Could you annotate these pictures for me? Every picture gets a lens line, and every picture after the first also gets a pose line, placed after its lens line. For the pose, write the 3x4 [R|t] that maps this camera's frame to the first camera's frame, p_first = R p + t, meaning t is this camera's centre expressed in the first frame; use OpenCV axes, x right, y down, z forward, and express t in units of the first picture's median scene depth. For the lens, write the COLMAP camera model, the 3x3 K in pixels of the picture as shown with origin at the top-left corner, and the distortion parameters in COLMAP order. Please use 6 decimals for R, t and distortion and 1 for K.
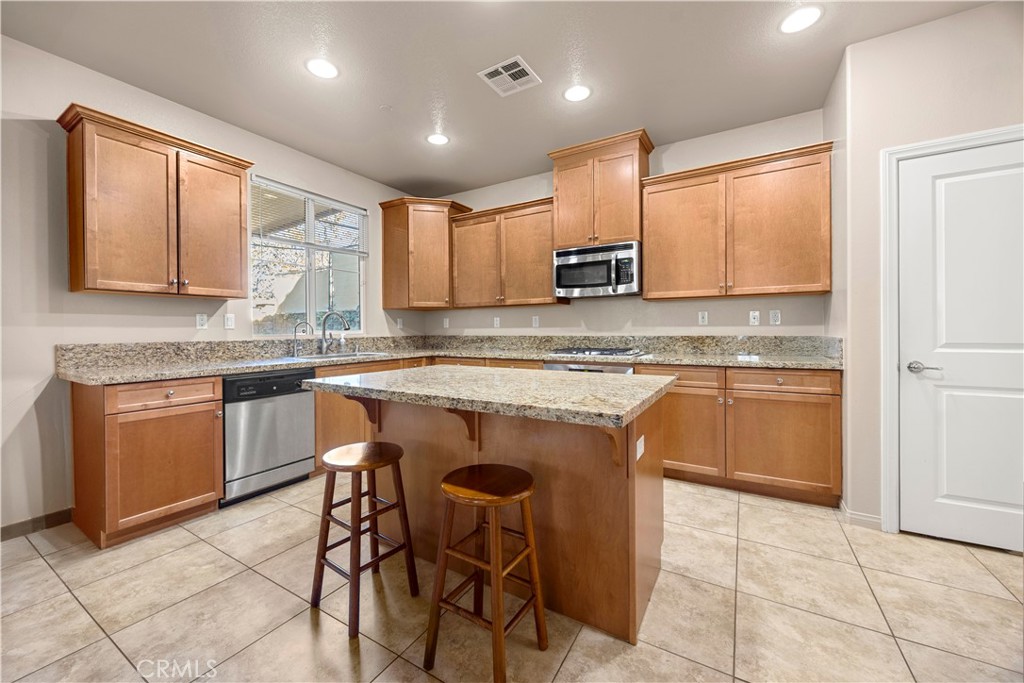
lens RADIAL K [[406.4, 0, 507.4], [0, 406.4, 335.3], [0, 0, 1]] dist [0.000552, 0.000045]
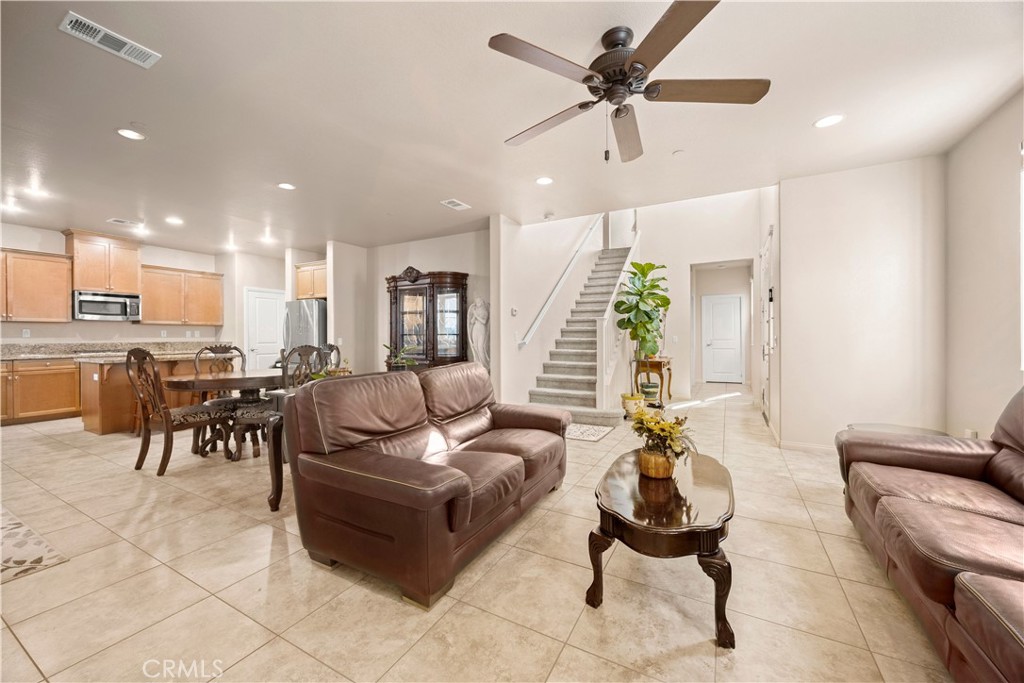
lens RADIAL K [[390.9, 0, 508.3], [0, 390.9, 340.9], [0, 0, 1]] dist [-0.014061, 0.000018]
pose [[-0.037803, 0.001921, 0.999283, -1.501133], [0.023899, 0.999714, -0.001018, 0.037249], [-0.998999, 0.023844, -0.037838, -0.667781]]
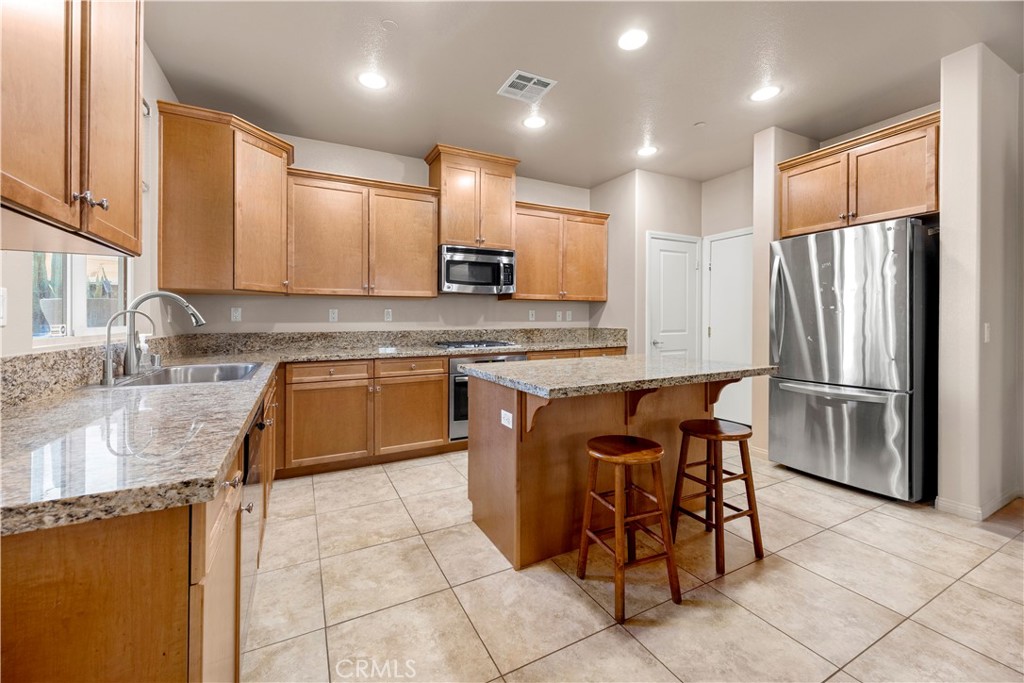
lens RADIAL K [[390.9, 0, 508.3], [0, 390.9, 340.9], [0, 0, 1]] dist [-0.014061, 0.000018]
pose [[0.525028, -0.035359, 0.850350, -0.628921], [0.015830, 0.999369, 0.031782, -0.000735], [-0.850938, -0.003225, 0.525257, 0.366441]]
